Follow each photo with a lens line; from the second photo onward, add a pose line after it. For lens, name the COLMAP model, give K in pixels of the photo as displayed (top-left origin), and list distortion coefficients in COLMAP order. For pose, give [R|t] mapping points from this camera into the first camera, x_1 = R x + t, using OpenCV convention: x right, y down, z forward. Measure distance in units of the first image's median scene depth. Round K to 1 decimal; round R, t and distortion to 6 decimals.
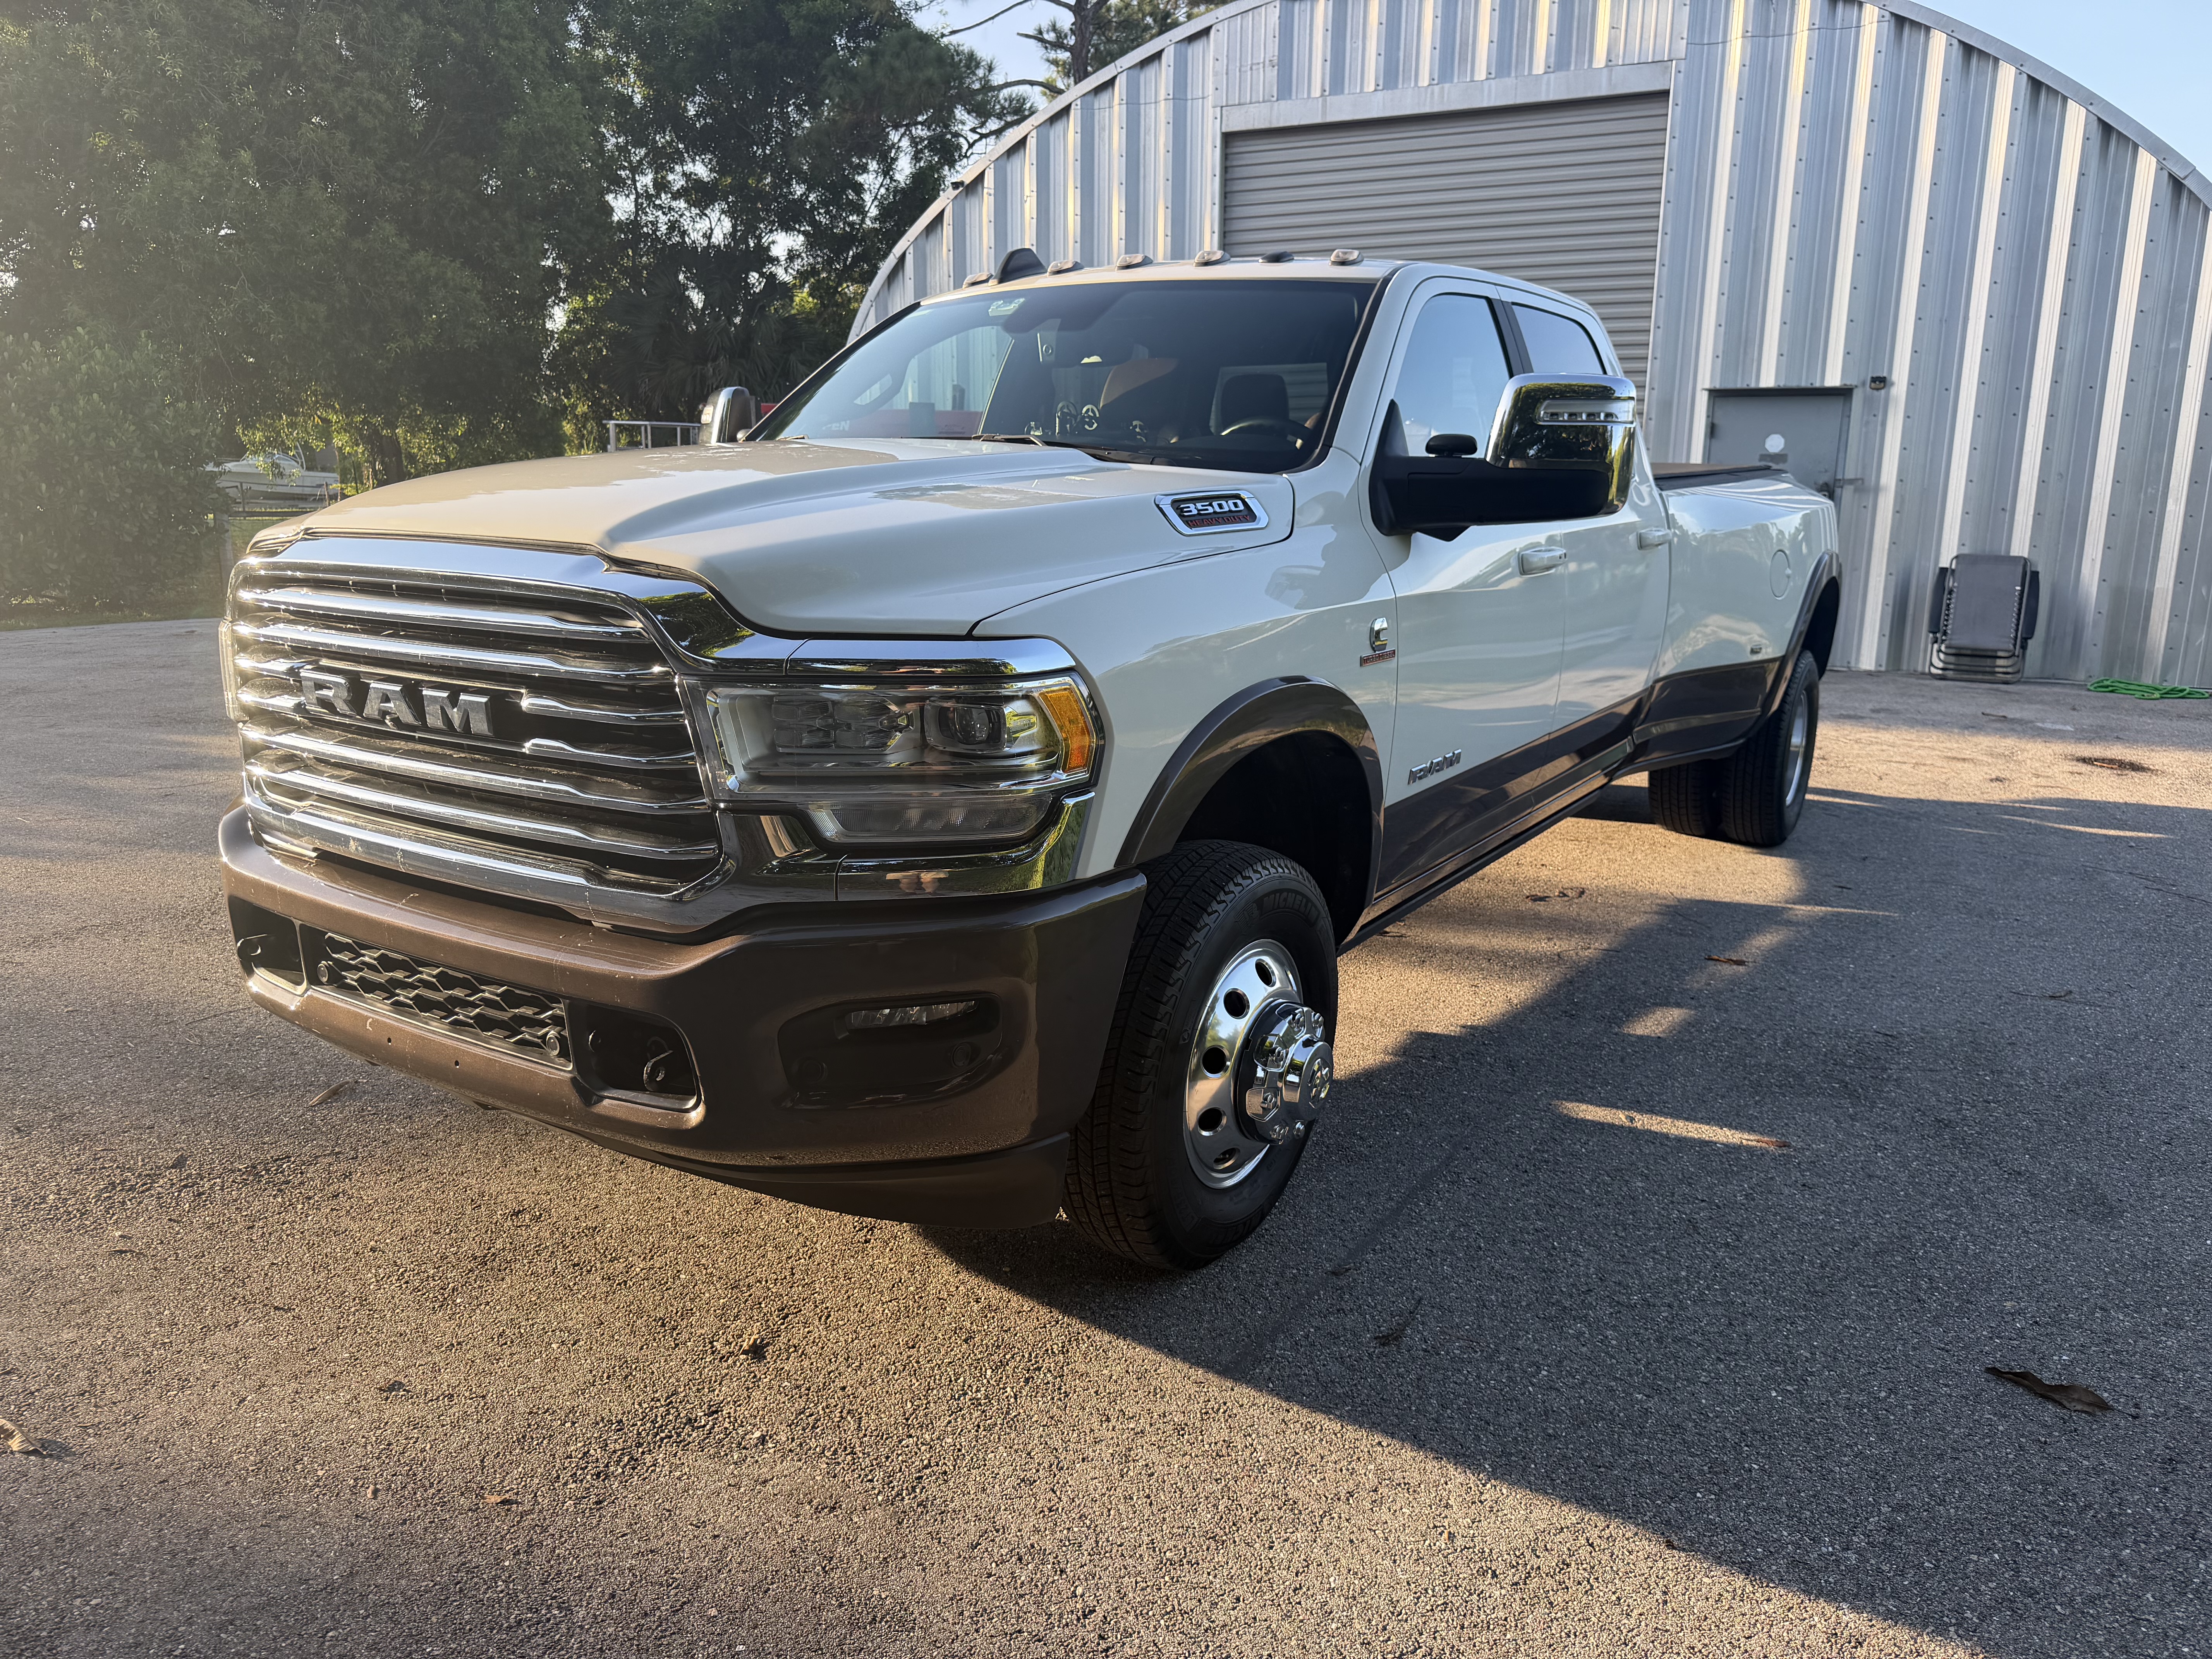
lens RADIAL K [[1602.1, 0, 1100.5], [0, 1602.1, 833.3], [0, 0, 1]] dist [0.017987, -0.021179]
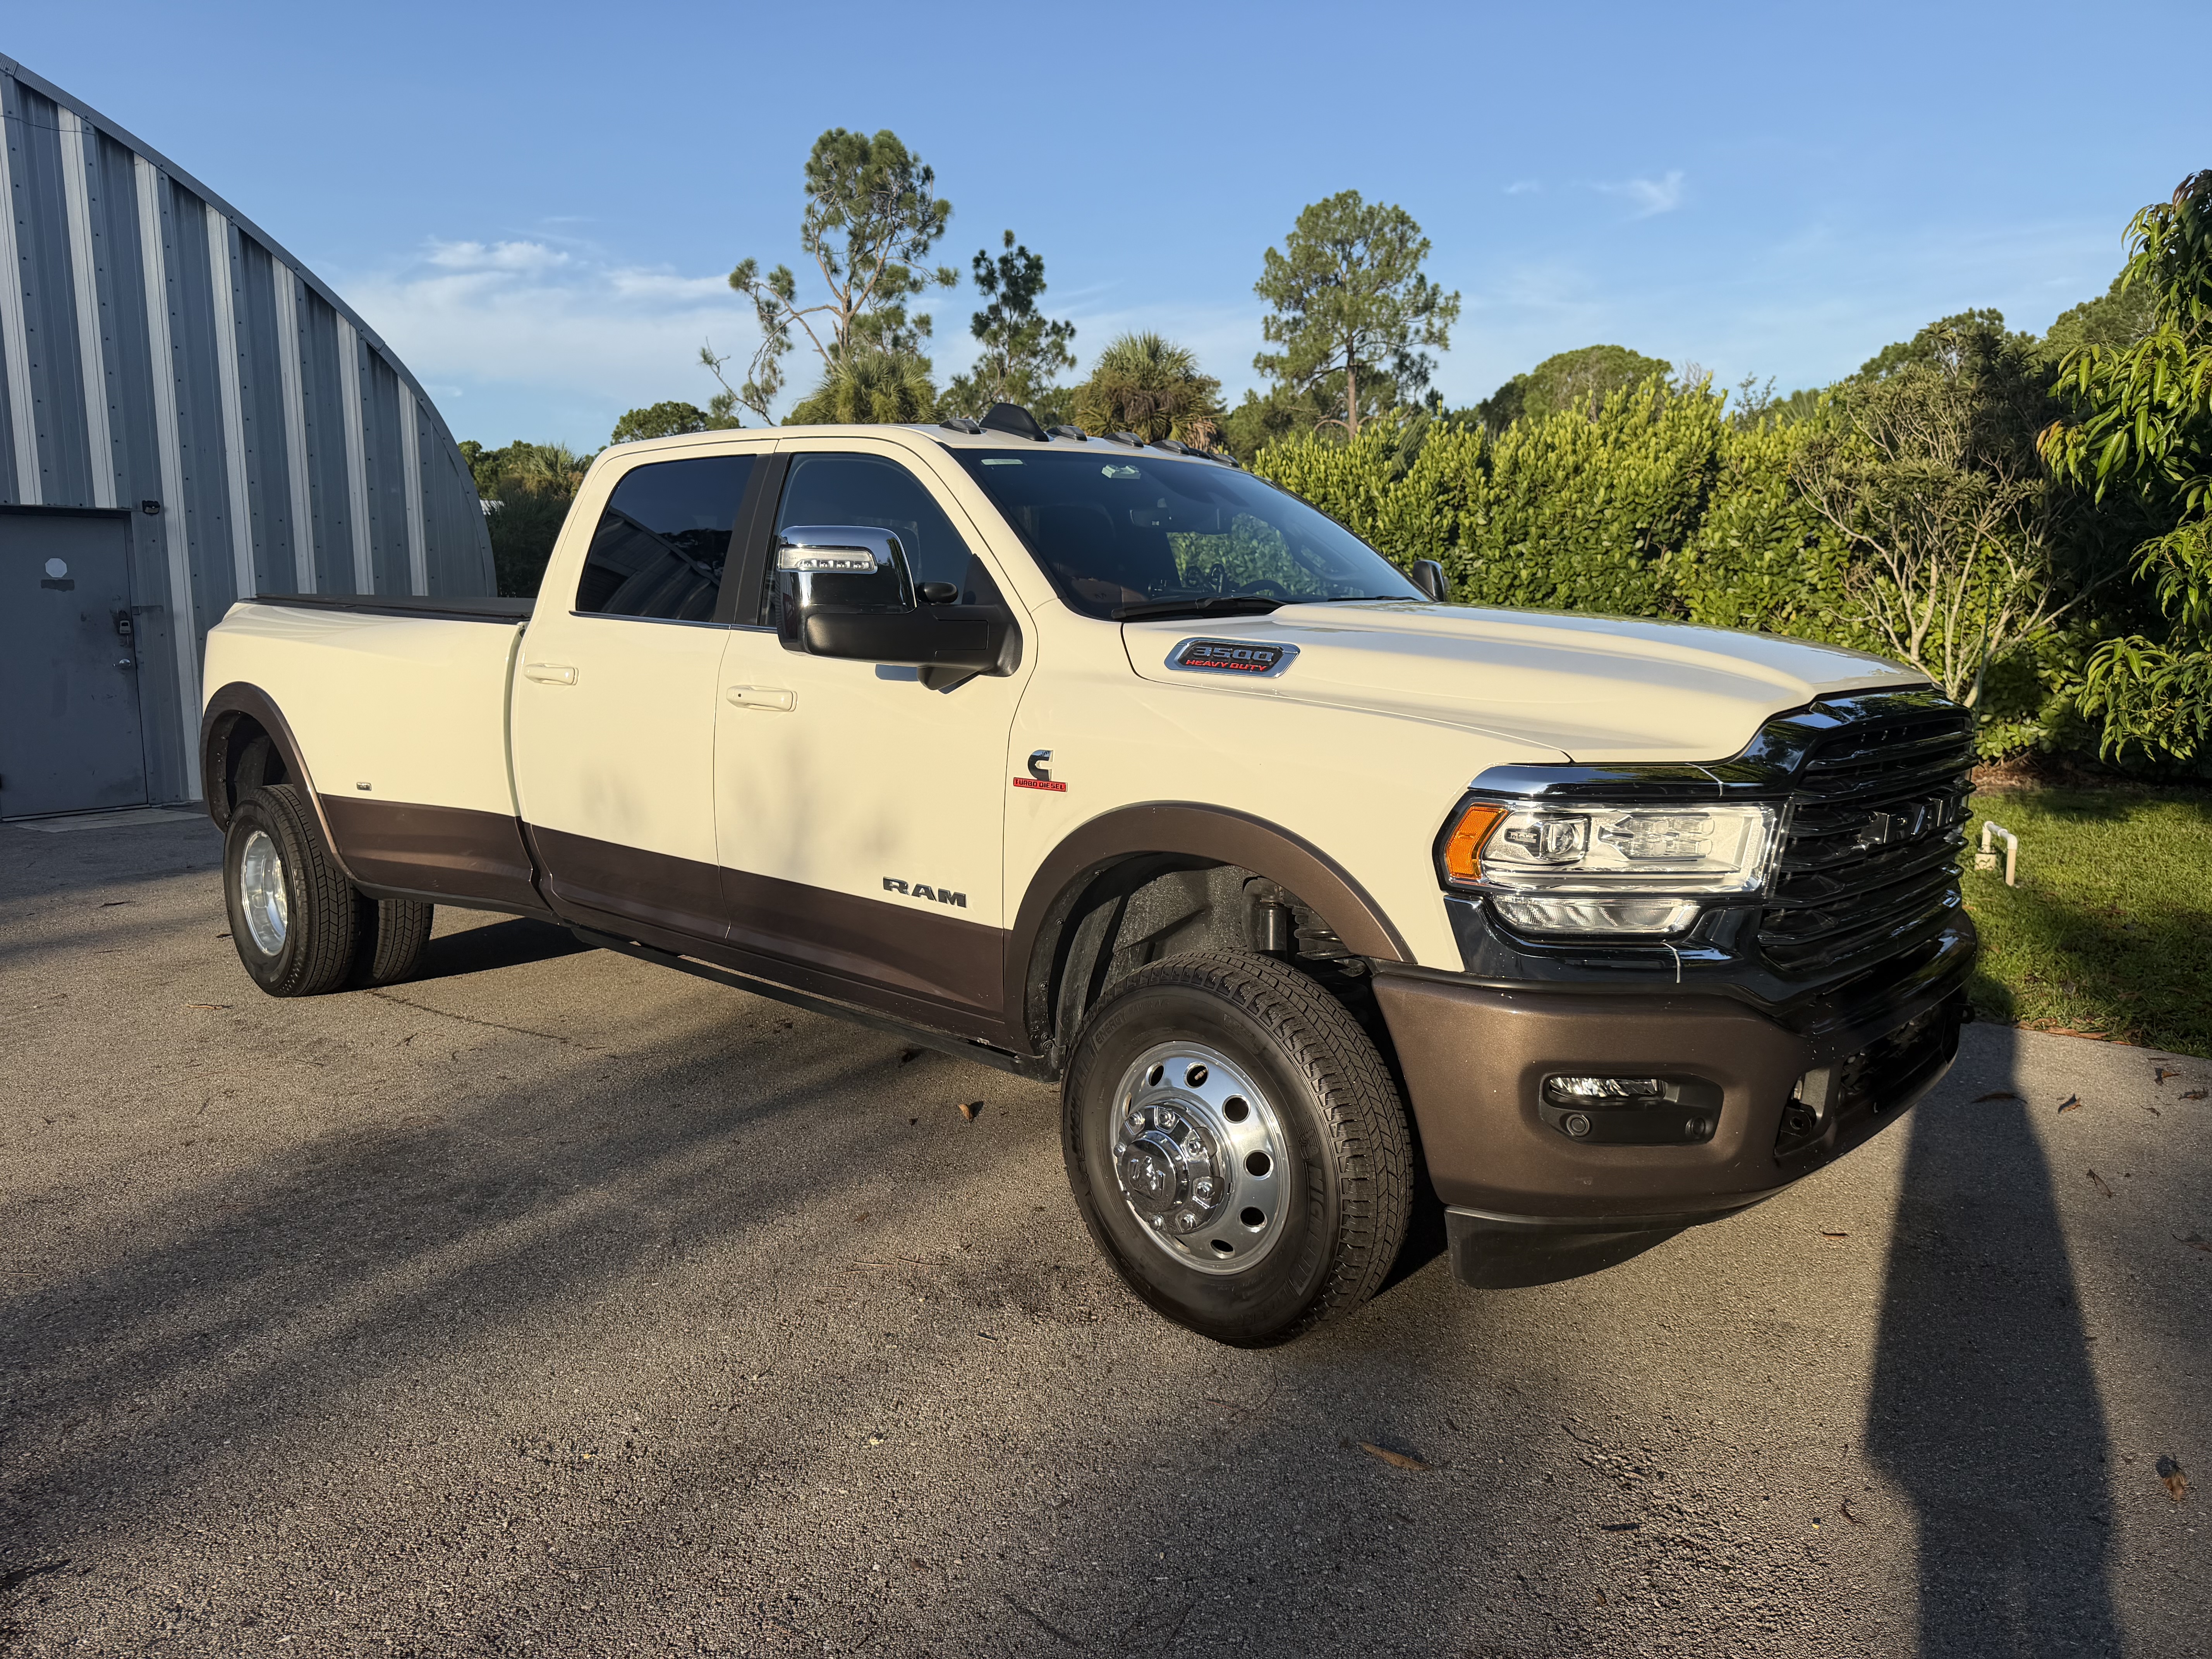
lens RADIAL K [[1602.1, 0, 1090.7], [0, 1602.1, 828.9], [0, 0, 1]] dist [0.017987, -0.021179]
pose [[0.161523, -0.148445, 0.975641, -0.388709], [0.213715, 0.970423, 0.112270, -0.079669], [-0.963450, 0.190375, 0.188470, 0.307313]]
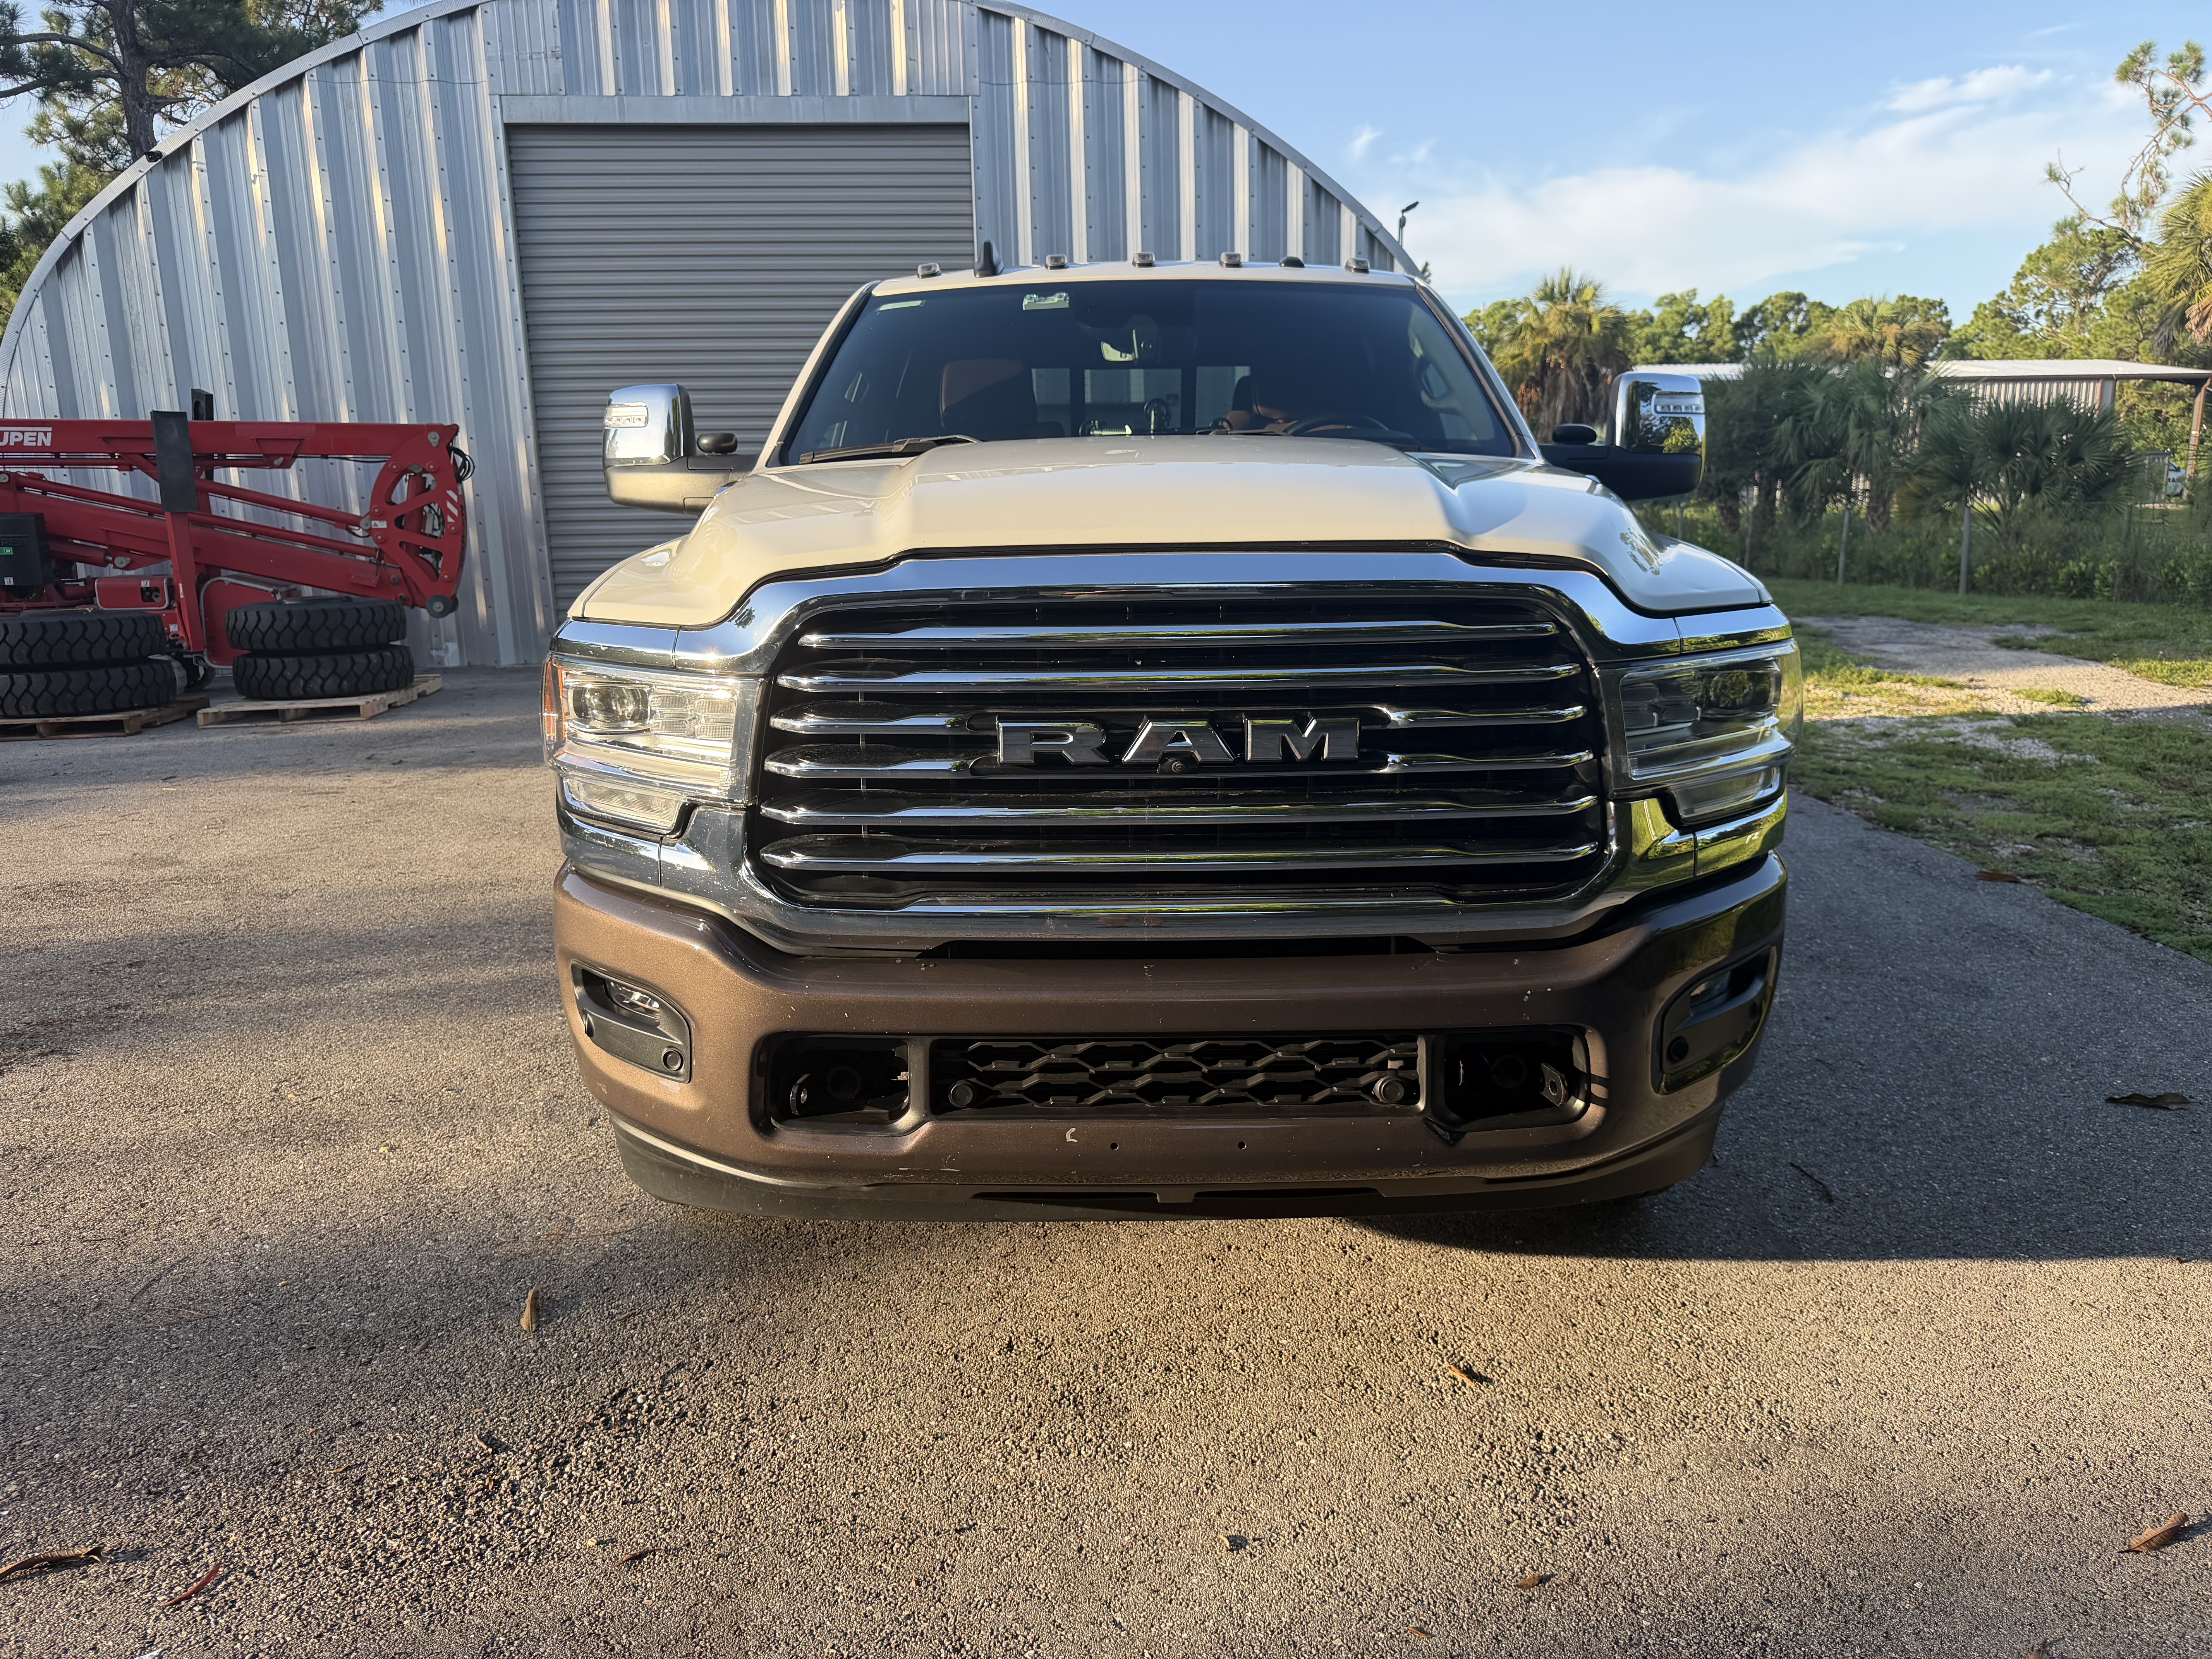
lens RADIAL K [[1602.1, 0, 1113.1], [0, 1602.1, 825.8], [0, 0, 1]] dist [0.017987, -0.021179]
pose [[0.835345, -0.140598, 0.531442, -0.201784], [0.148468, 0.988516, 0.028151, -0.014391], [-0.529297, 0.055386, 0.846627, 0.066336]]
